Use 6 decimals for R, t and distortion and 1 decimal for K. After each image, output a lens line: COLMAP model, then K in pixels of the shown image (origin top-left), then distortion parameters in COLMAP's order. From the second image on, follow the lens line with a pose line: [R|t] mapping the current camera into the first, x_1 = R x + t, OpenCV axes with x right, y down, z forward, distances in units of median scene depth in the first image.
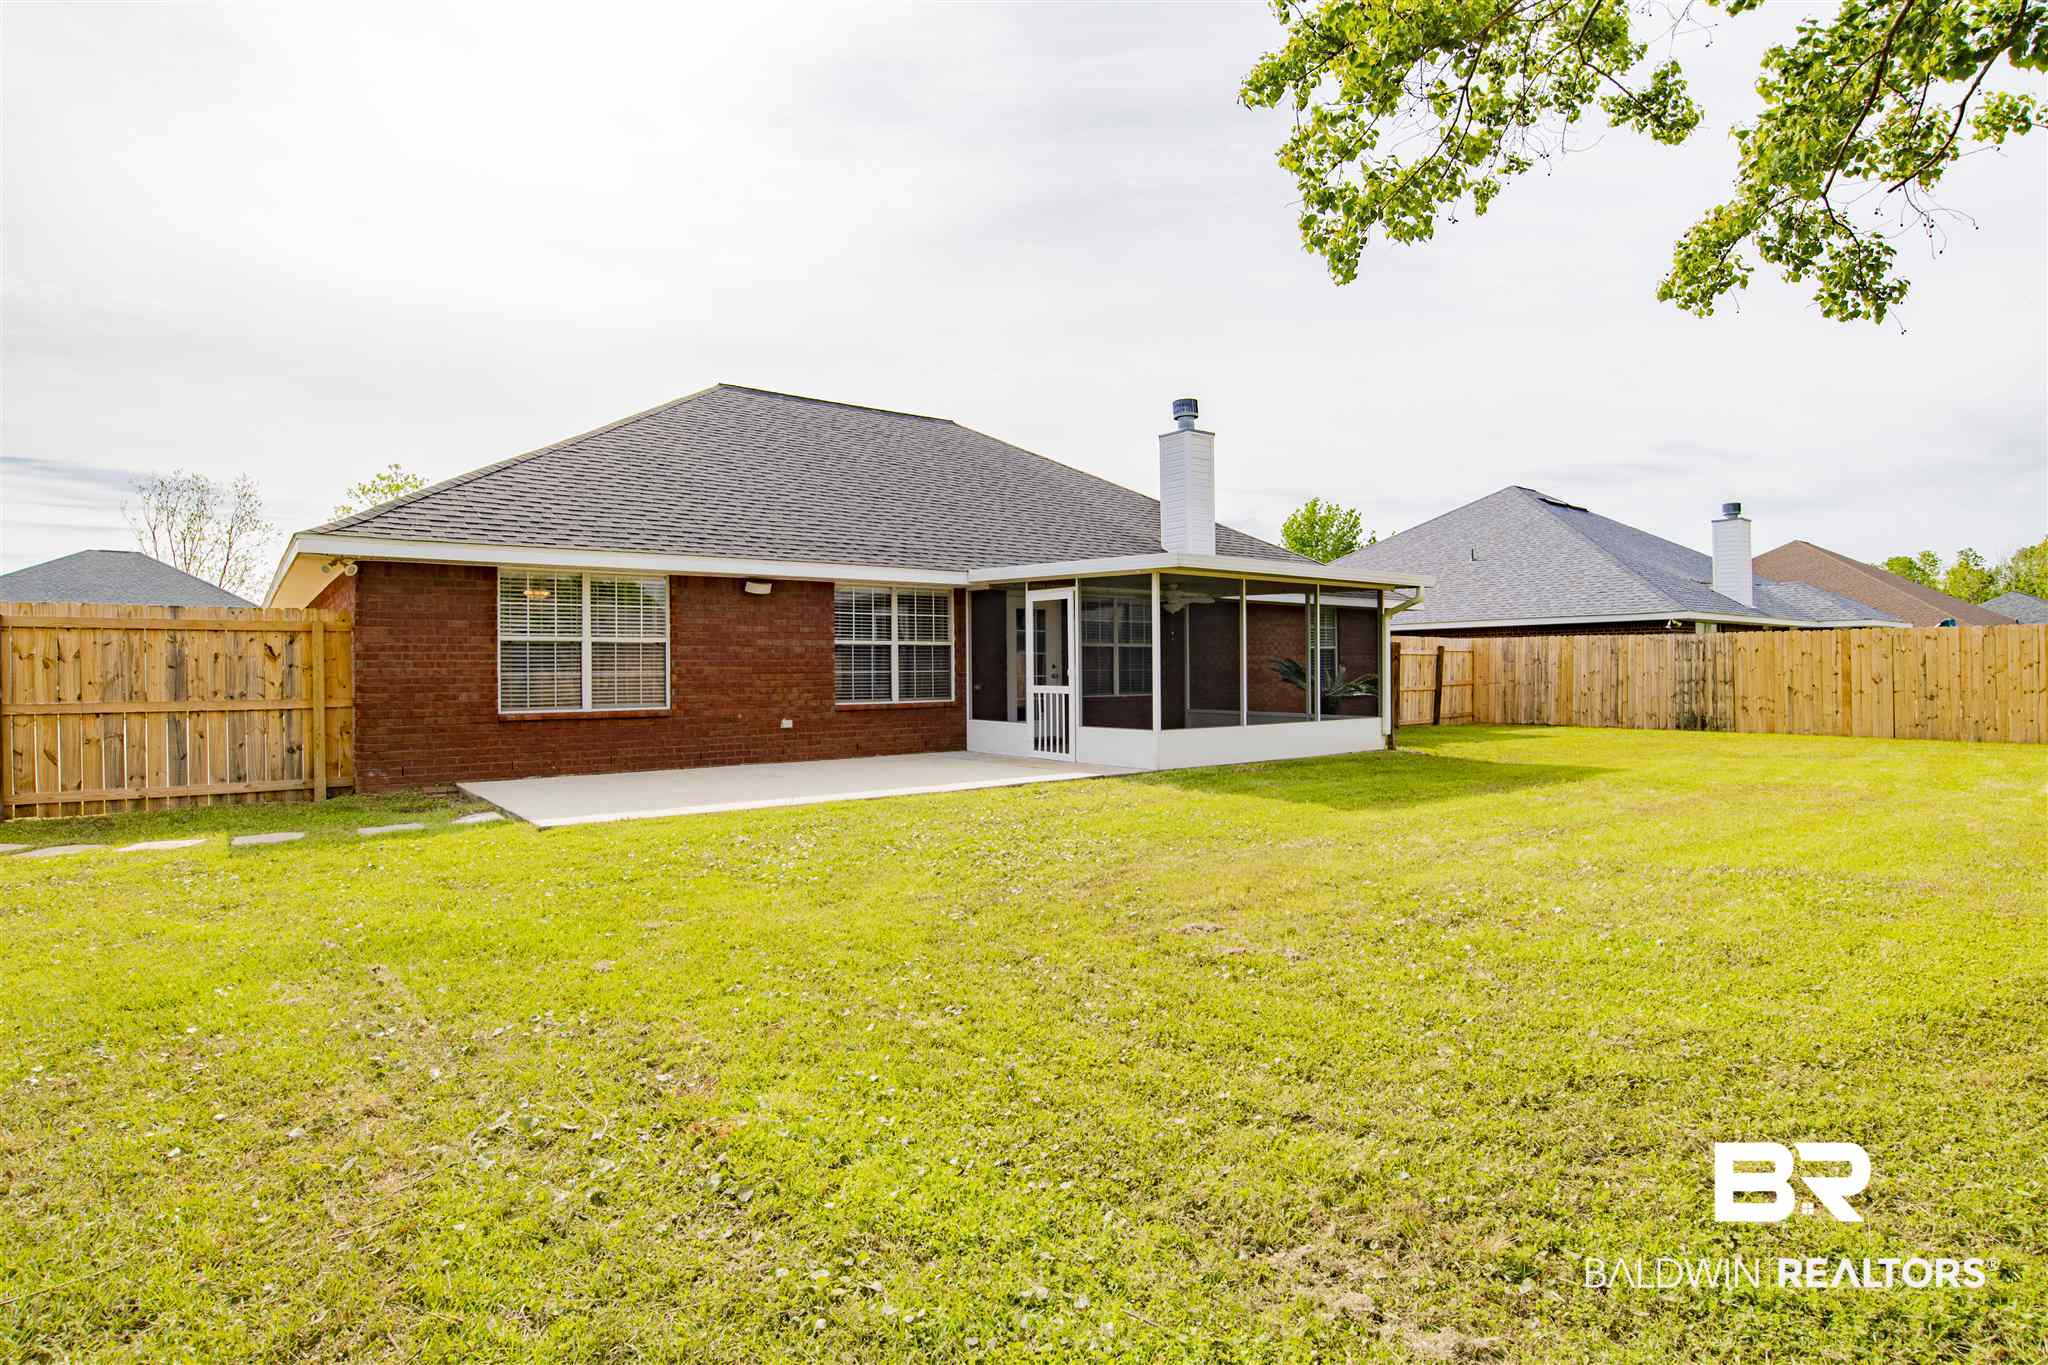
lens RADIAL K [[1053.9, 0, 1031.9], [0, 1053.9, 668.3], [0, 0, 1]] dist [-0.052574, 0.010331]
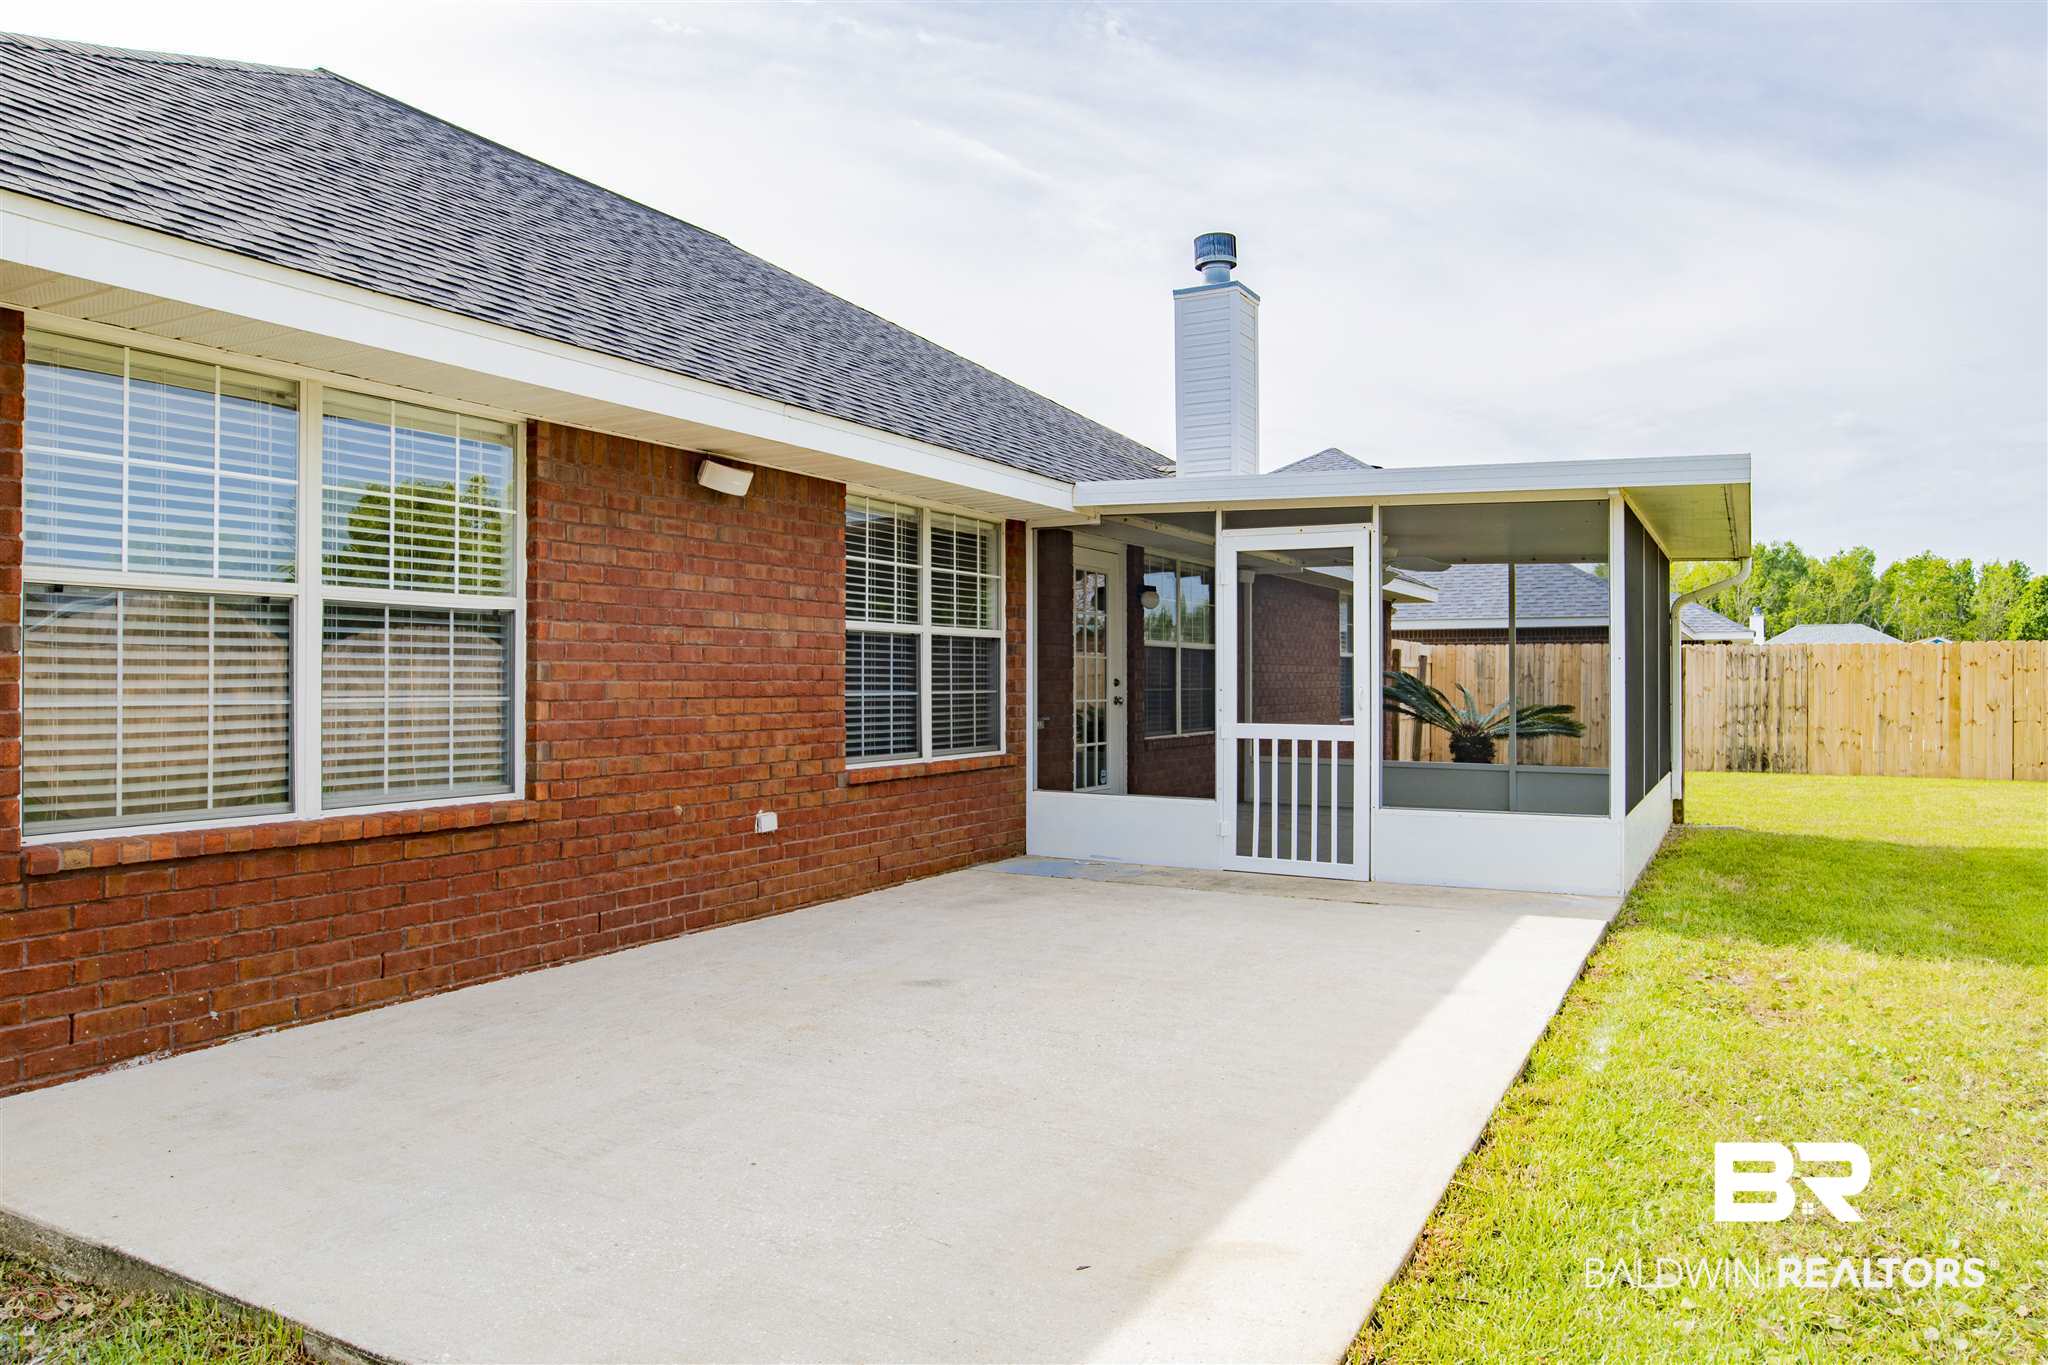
lens RADIAL K [[1340.2, 0, 1046.4], [0, 1340.2, 679.5], [0, 0, 1]] dist [-0.029985, 0.004909]
pose [[0.916991, 0.008213, 0.398824, -0.330695], [-0.007873, 0.999966, -0.002490, -0.001660], [-0.398831, -0.000857, 0.917024, 0.469695]]
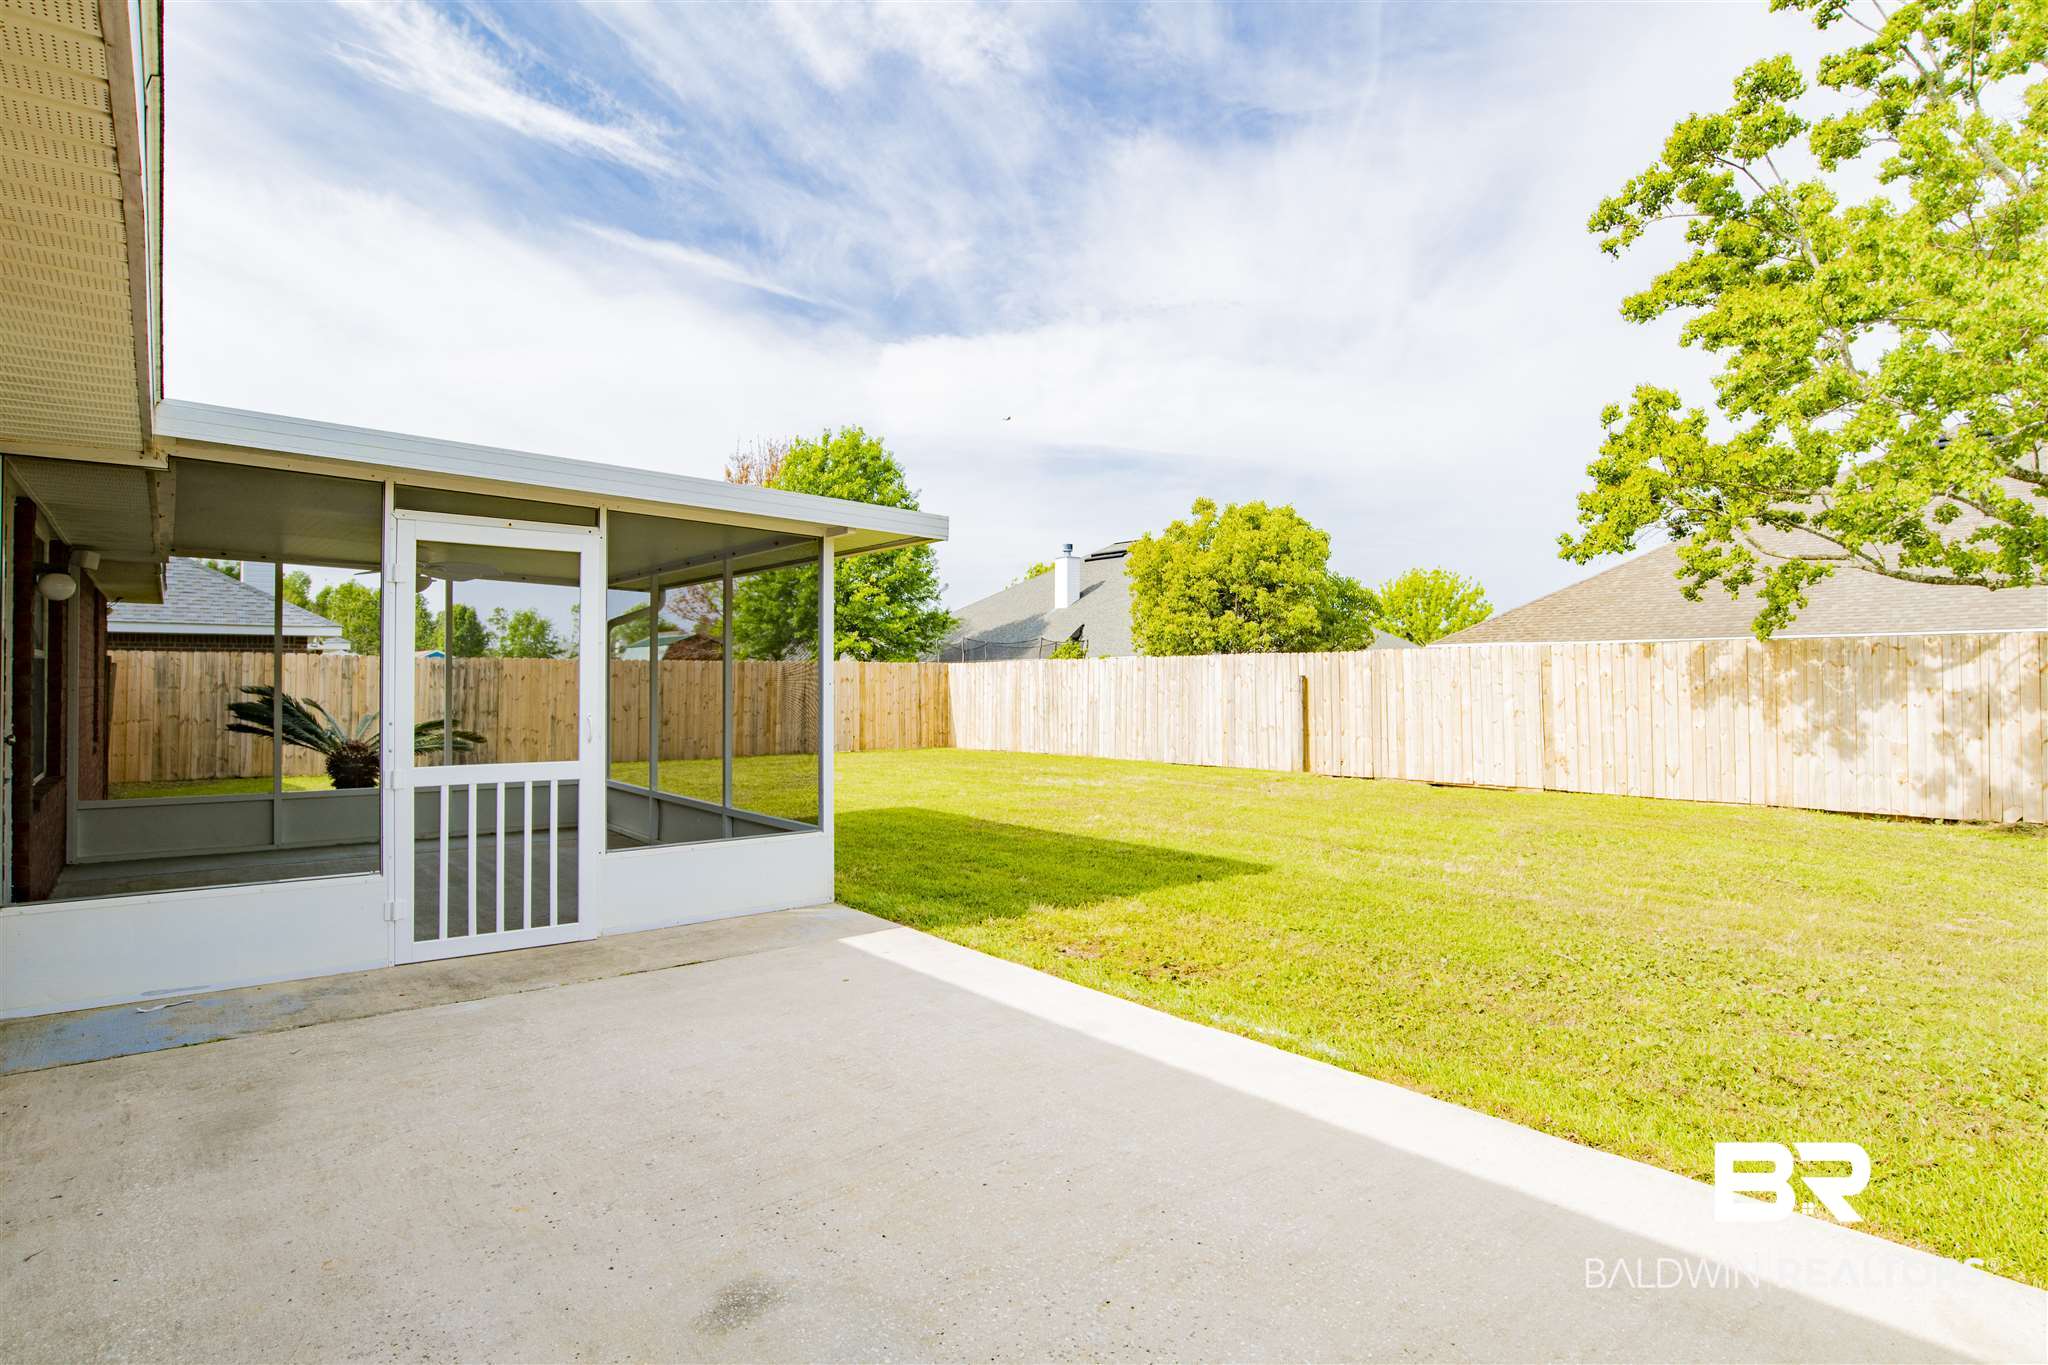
lens RADIAL K [[1053.9, 0, 1035.9], [0, 1053.9, 681.8], [0, 0, 1]] dist [-0.052574, 0.010331]
pose [[-0.031020, 0.007506, 0.999491, -0.370927], [-0.002469, 0.999968, -0.007586, -0.011357], [-0.999516, -0.002703, -0.031000, 0.801182]]
